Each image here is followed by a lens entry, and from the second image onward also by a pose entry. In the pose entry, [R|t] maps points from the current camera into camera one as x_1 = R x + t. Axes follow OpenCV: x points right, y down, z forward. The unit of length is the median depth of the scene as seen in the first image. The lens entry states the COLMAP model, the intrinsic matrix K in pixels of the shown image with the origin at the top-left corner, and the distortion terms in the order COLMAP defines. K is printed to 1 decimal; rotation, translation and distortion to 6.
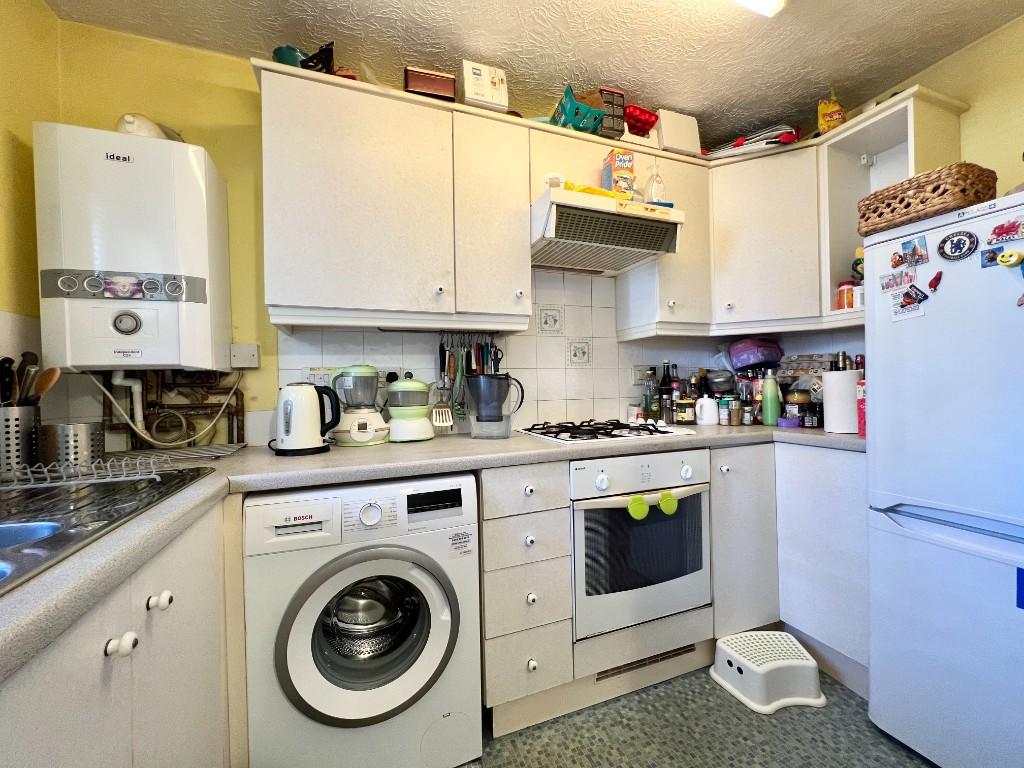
lens RADIAL K [[406.9, 0, 507.2], [0, 406.9, 383.7], [0, 0, 1]] dist [-0.003817, 0.000166]
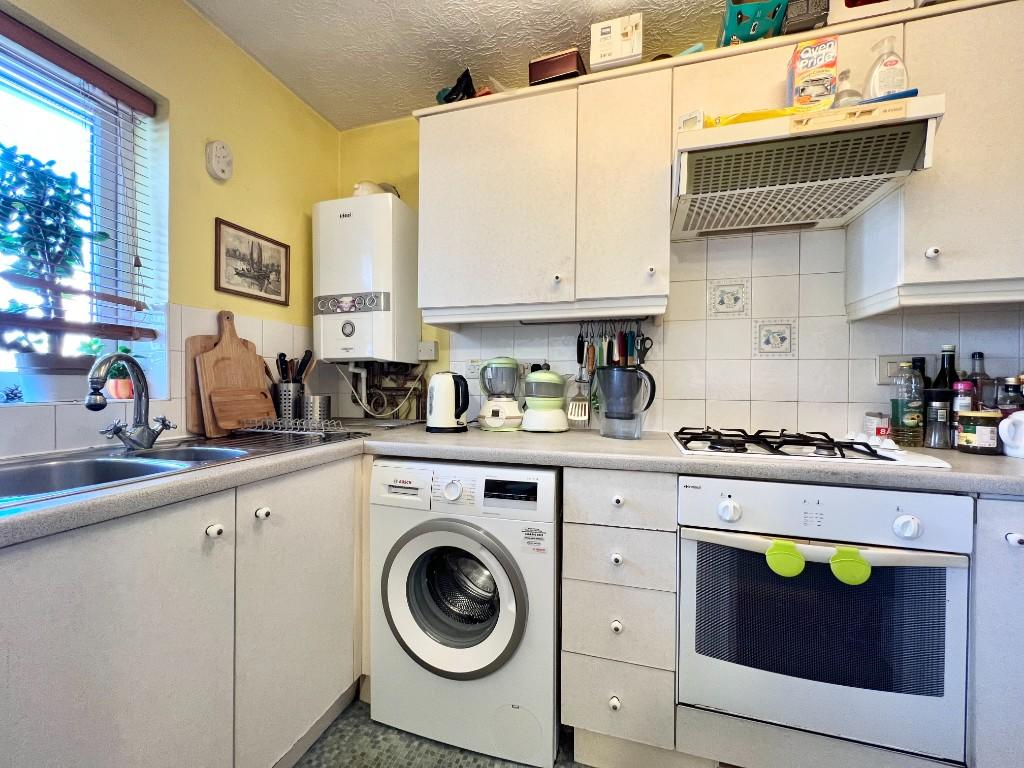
lens RADIAL K [[406.9, 0, 514.8], [0, 406.9, 383.4], [0, 0, 1]] dist [-0.003817, 0.000166]
pose [[0.797098, 0.028814, -0.603163, 0.337482], [-0.023178, 0.999585, 0.017121, 0.005525], [0.603406, 0.000333, 0.797434, 0.161667]]
